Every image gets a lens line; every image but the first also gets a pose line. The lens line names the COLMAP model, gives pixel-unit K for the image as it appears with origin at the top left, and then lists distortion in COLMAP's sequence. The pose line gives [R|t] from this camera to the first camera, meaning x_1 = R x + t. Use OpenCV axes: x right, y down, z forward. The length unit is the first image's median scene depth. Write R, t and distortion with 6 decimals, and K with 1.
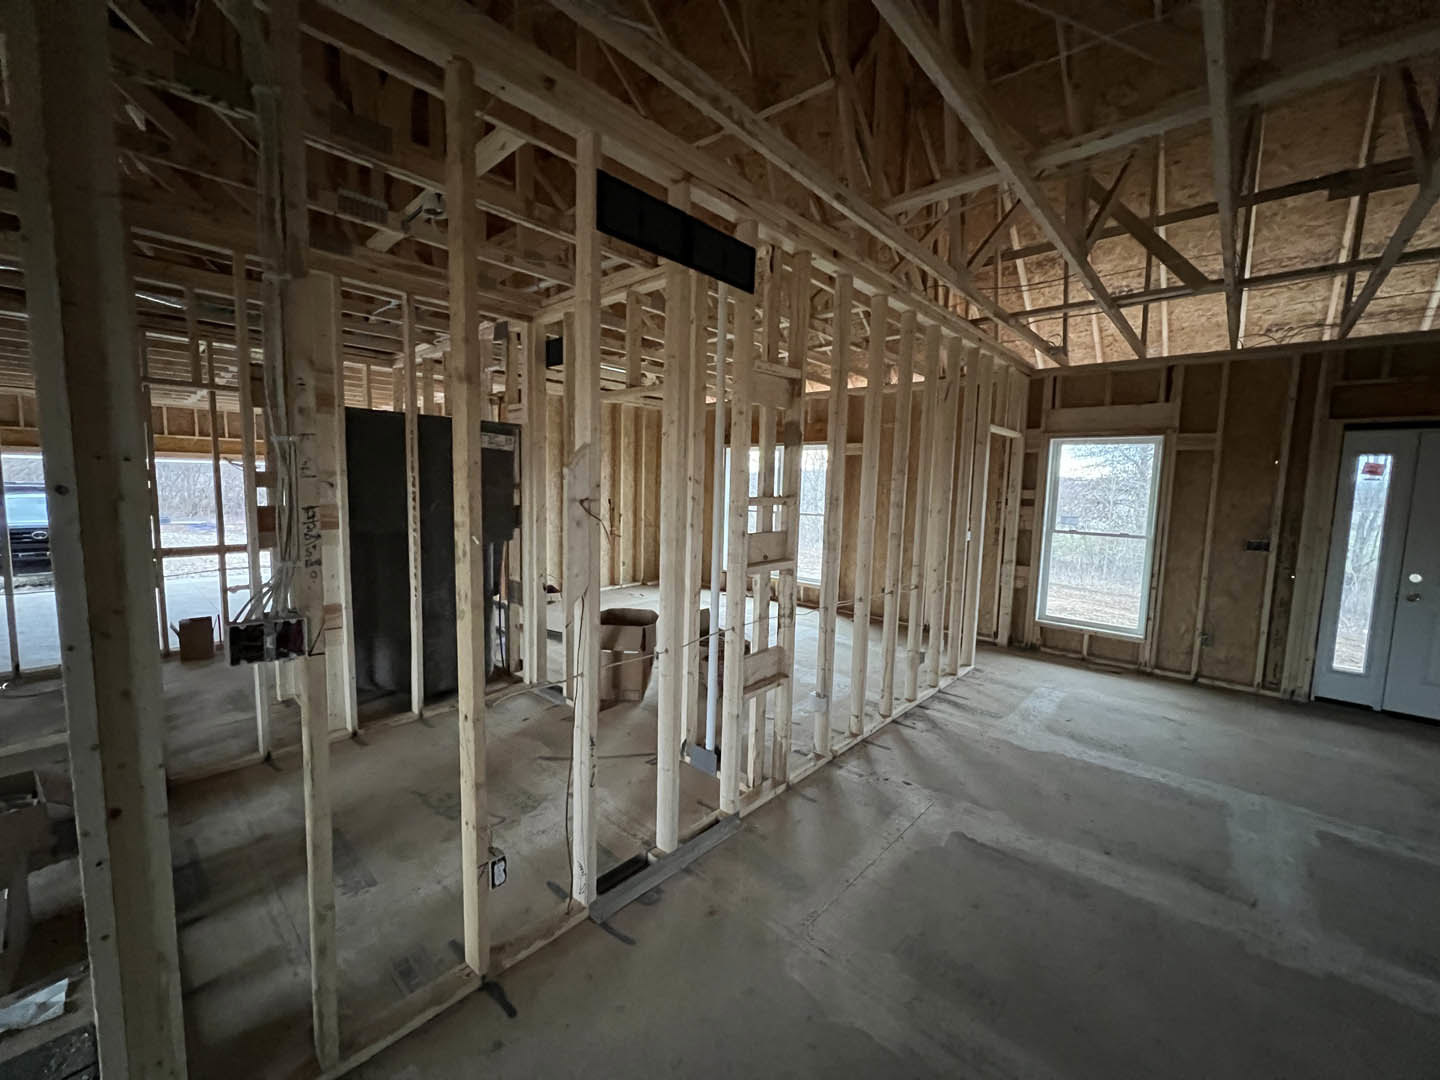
lens RADIAL K [[577.4, 0, 723.8], [0, 577.4, 542.4], [0, 0, 1]] dist [0.002206, -0.000115]
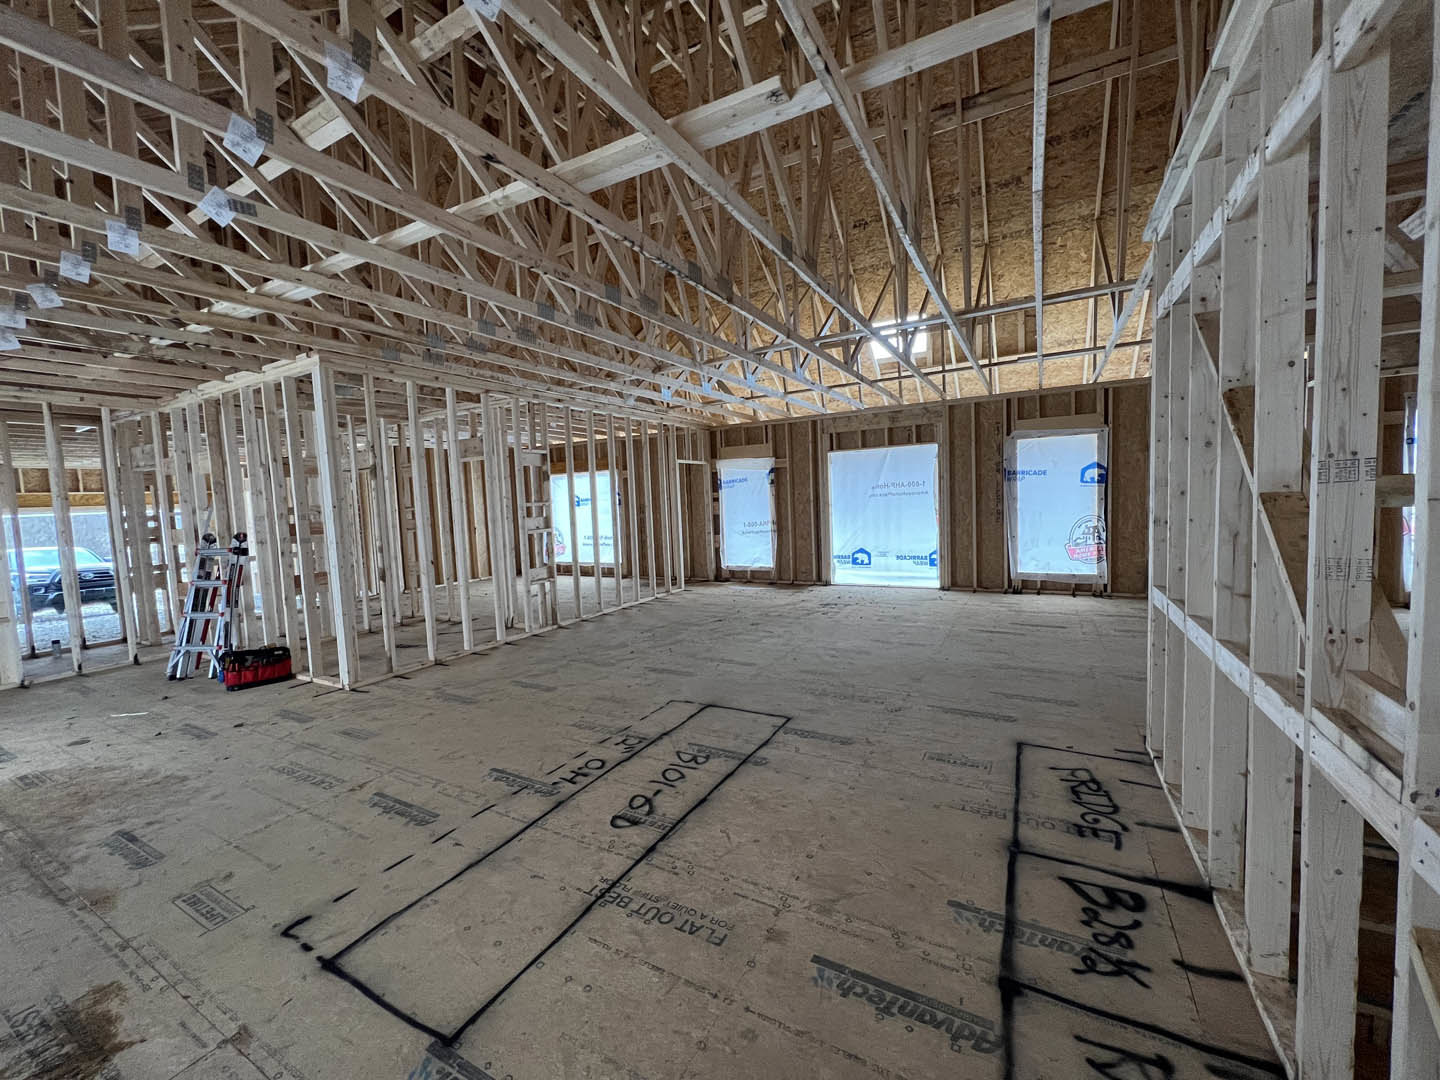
lens RADIAL K [[577.4, 0, 721.7], [0, 577.4, 544.5], [0, 0, 1]] dist [0.002206, -0.000115]
pose [[0.968925, -0.087023, 0.231540, 0.133981], [0.091929, 0.995711, -0.010461, 0.102971], [-0.229637, 0.031422, 0.972769, -0.829869]]
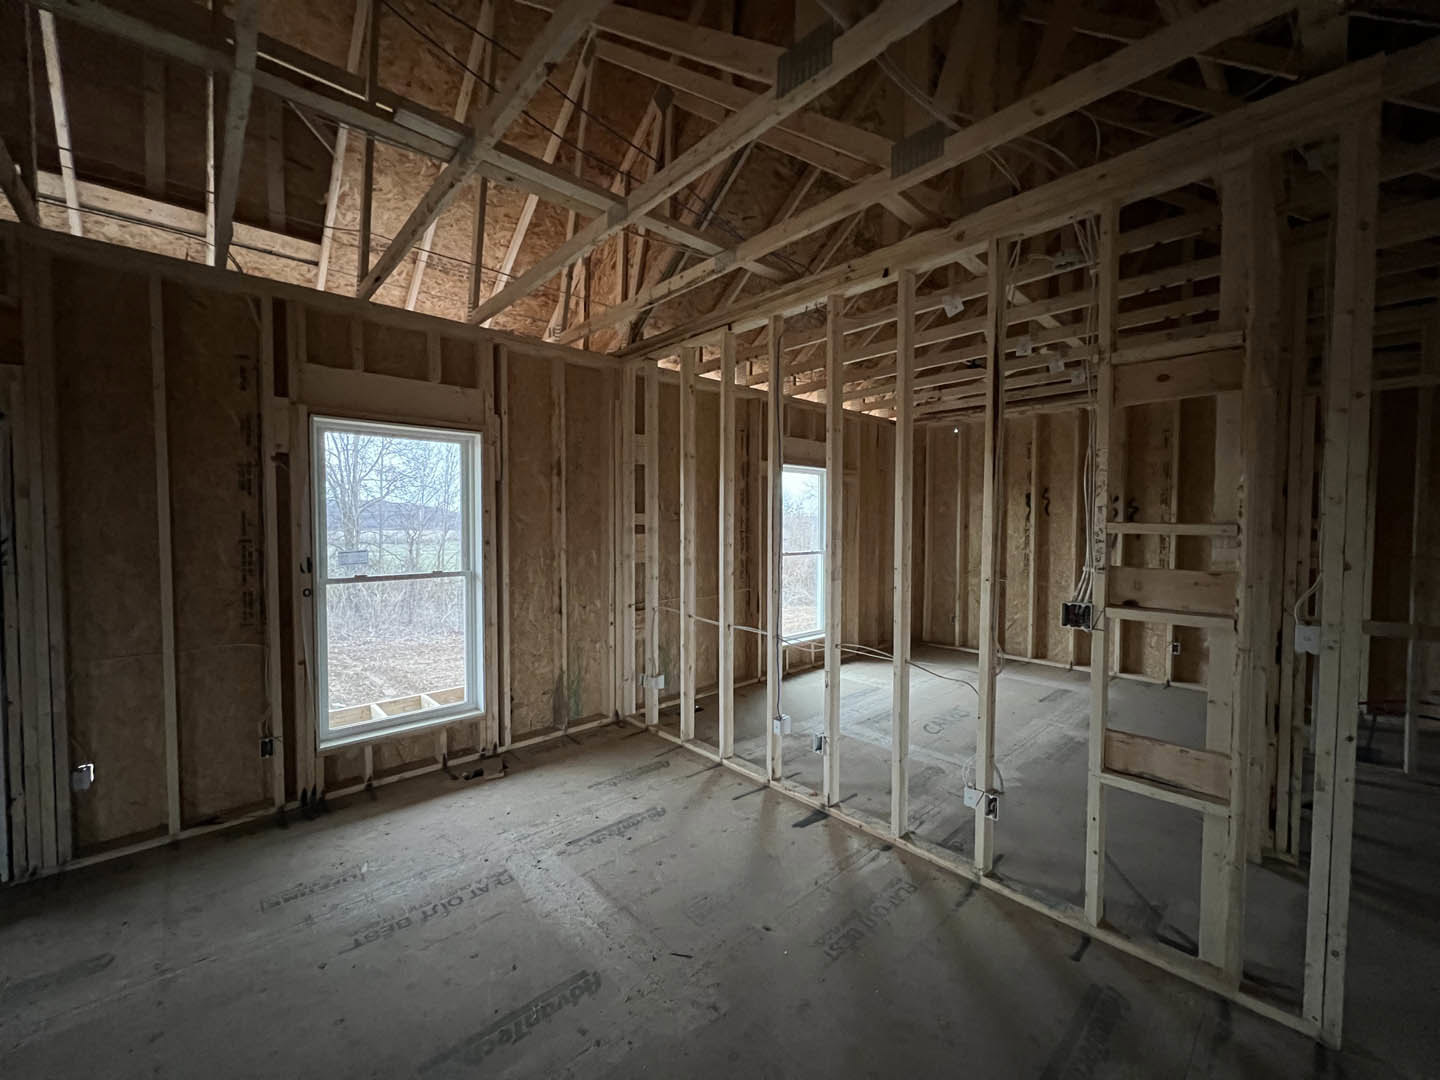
lens RADIAL K [[577.4, 0, 733.5], [0, 577.4, 531.4], [0, 0, 1]] dist [0.002206, -0.000115]
pose [[0.080988, -0.046626, 0.995624, 0.716434], [0.101939, 0.994055, 0.038260, 0.026817], [-0.991488, 0.098395, 0.085259, 0.008624]]
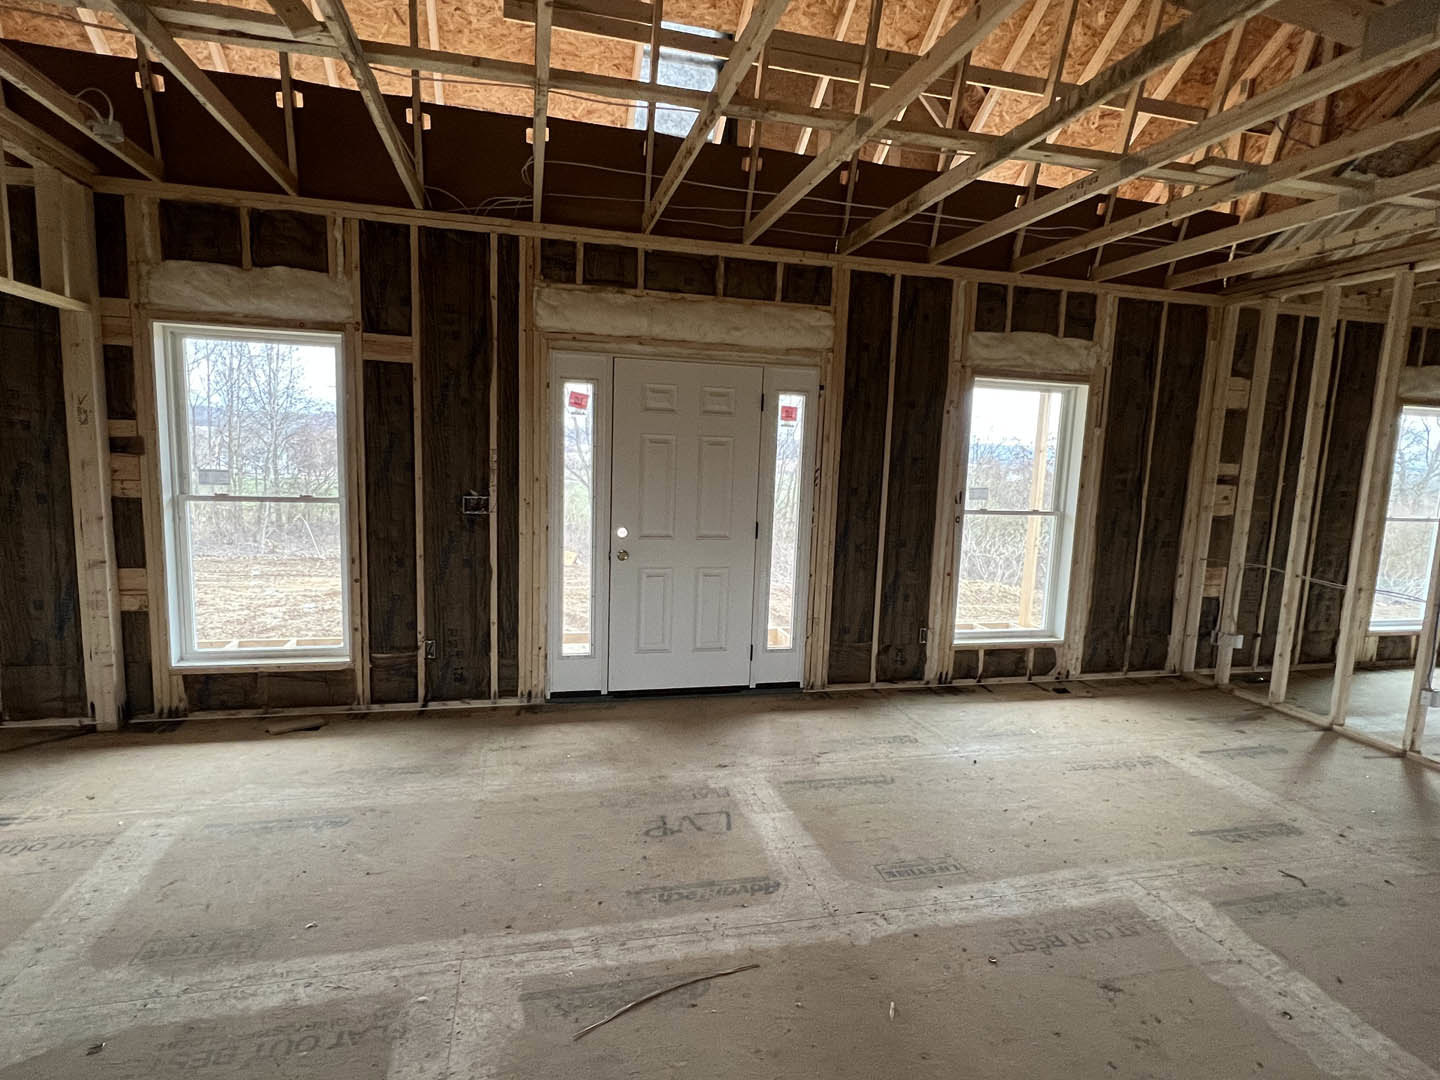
lens RADIAL K [[758.0, 0, 722.0], [0, 758.0, 543.0], [0, 0, 1]] dist [0.001452, -0.005157]
pose [[0.553444, -0.109554, 0.825650, 0.287815], [0.063766, 0.993975, 0.089146, -0.009594], [-0.830442, 0.003311, 0.557096, 0.210051]]
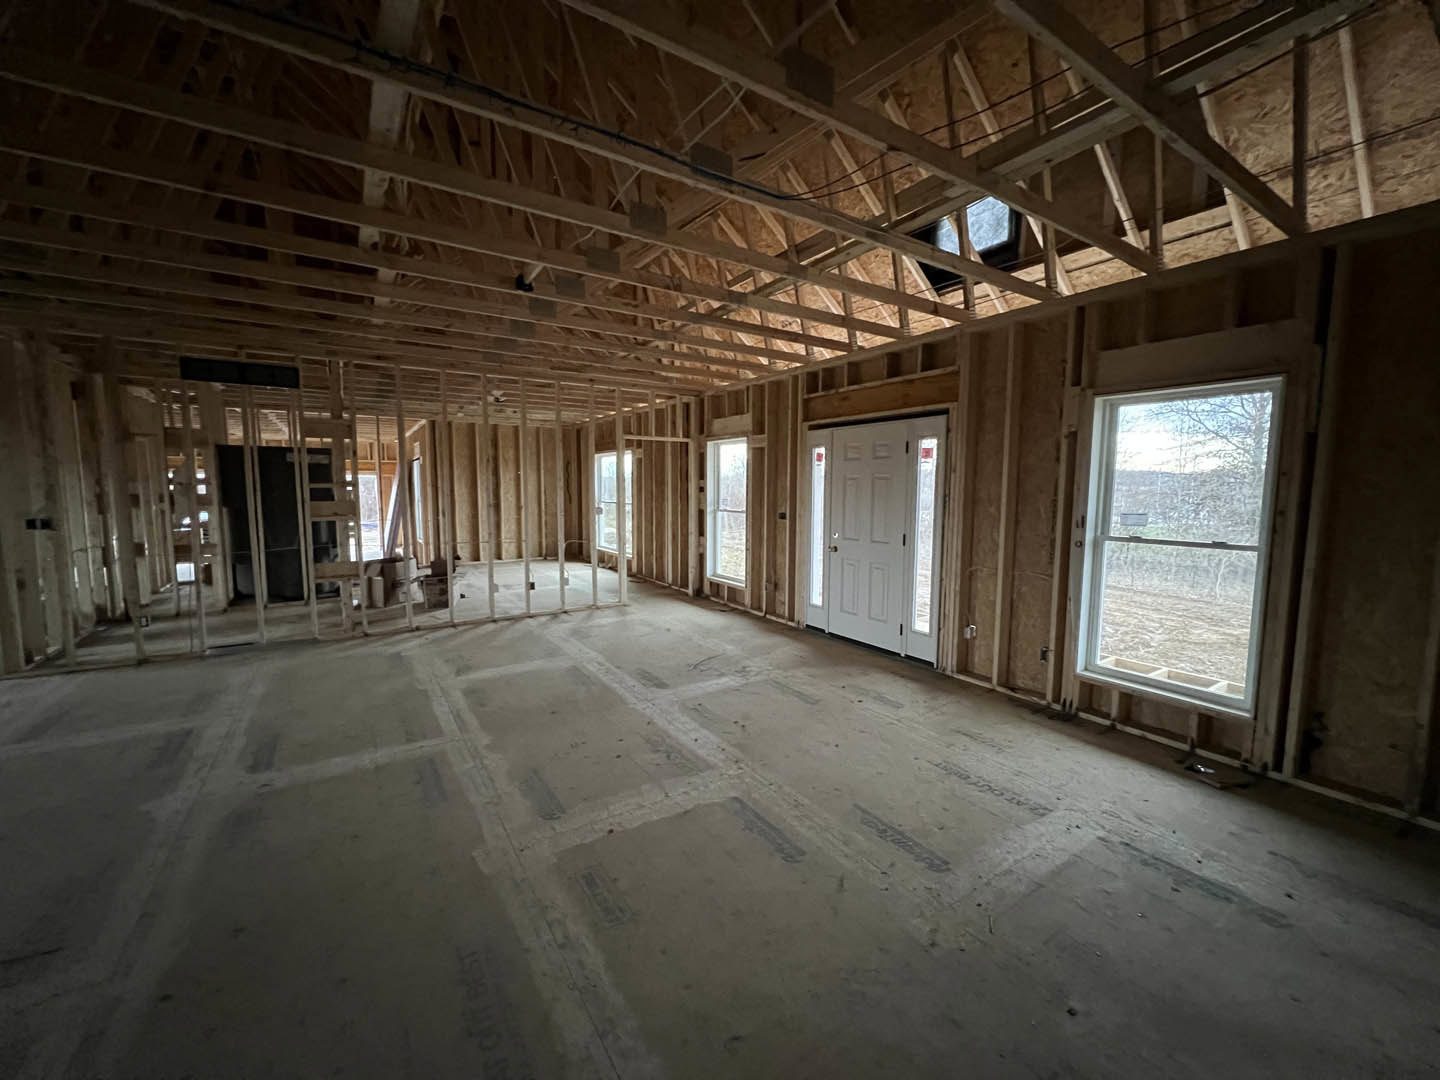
lens RADIAL K [[577.4, 0, 719.9], [0, 577.4, 542.0], [0, 0, 1]] dist [0.002206, -0.000115]
pose [[0.967544, 0.003322, -0.252682, 1.021640], [-0.005756, 0.999944, -0.008894, 0.074111], [0.252639, 0.010059, 0.967508, -0.326028]]
